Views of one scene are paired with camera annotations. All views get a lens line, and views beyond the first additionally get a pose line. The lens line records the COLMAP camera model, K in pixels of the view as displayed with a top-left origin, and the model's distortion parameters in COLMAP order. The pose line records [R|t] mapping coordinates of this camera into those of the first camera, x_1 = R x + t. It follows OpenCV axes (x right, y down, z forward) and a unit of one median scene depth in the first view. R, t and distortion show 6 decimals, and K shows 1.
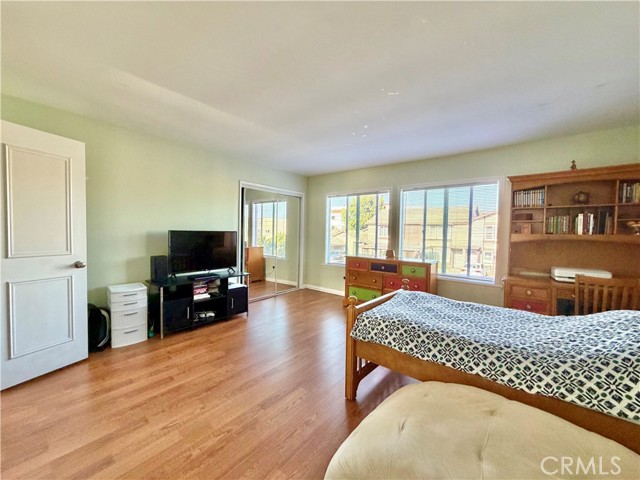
lens RADIAL K [[255.1, 0, 318.9], [0, 255.1, 240.5], [0, 0, 1]] dist [0.002424, -0.000157]
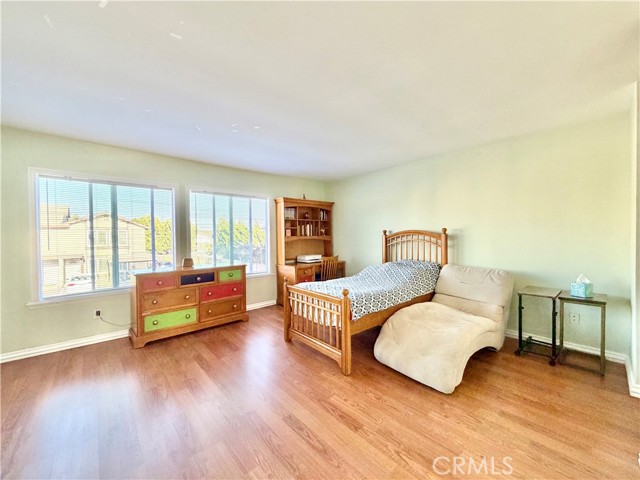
lens RADIAL K [[255.1, 0, 317.7], [0, 255.1, 239.4], [0, 0, 1]] dist [0.002424, -0.000157]
pose [[0.171000, -0.026703, 0.984909, -0.659510], [0.051122, 0.998527, 0.018197, -0.025447], [-0.983944, 0.047239, 0.172114, 0.557434]]
